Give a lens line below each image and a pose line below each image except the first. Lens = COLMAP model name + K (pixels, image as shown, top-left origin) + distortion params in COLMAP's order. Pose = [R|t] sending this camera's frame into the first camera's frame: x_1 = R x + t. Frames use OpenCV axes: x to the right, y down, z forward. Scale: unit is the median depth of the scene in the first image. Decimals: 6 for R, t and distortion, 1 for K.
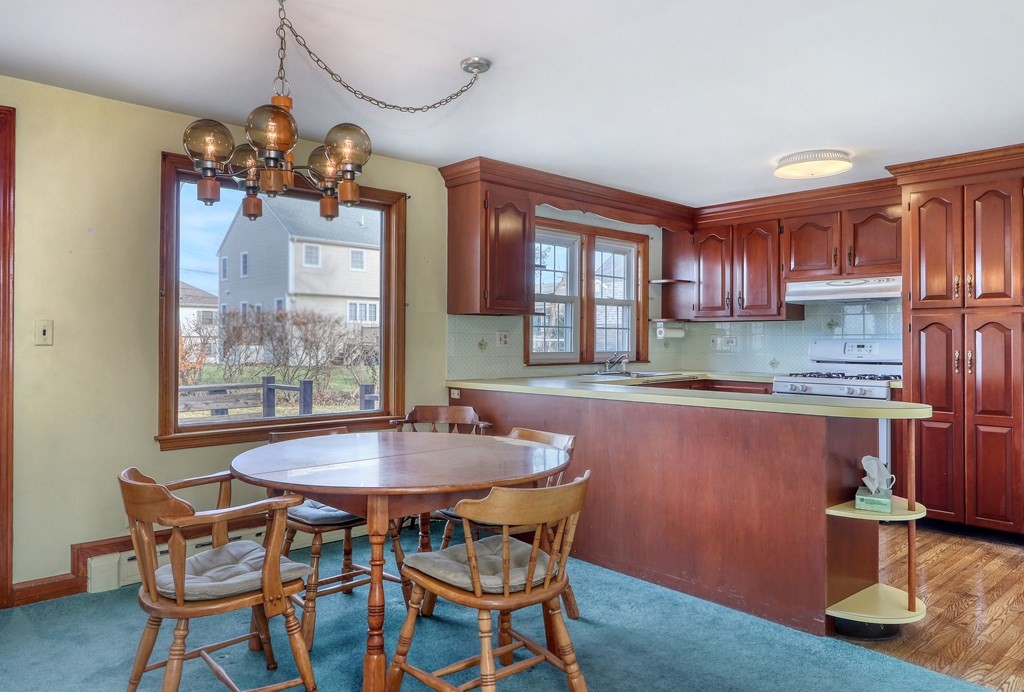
lens RADIAL K [[681.9, 0, 503.8], [0, 681.9, 332.4], [0, 0, 1]] dist [-0.000336, -0.001874]
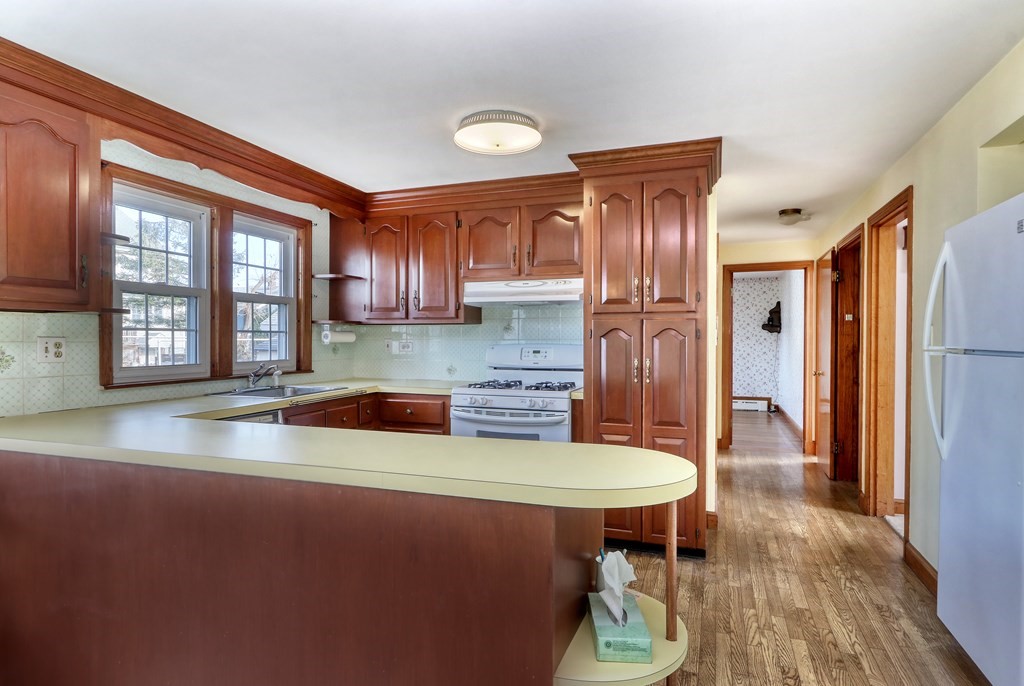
lens RADIAL K [[567.2, 0, 512.0], [0, 567.2, 343.0], [0, 0, 1]] dist [0.028088, 0.000144]
pose [[0.881520, -0.006642, 0.472100, 0.108785], [-0.002990, 0.999802, 0.019649, -0.007017], [-0.472137, -0.018733, 0.881326, 0.291884]]
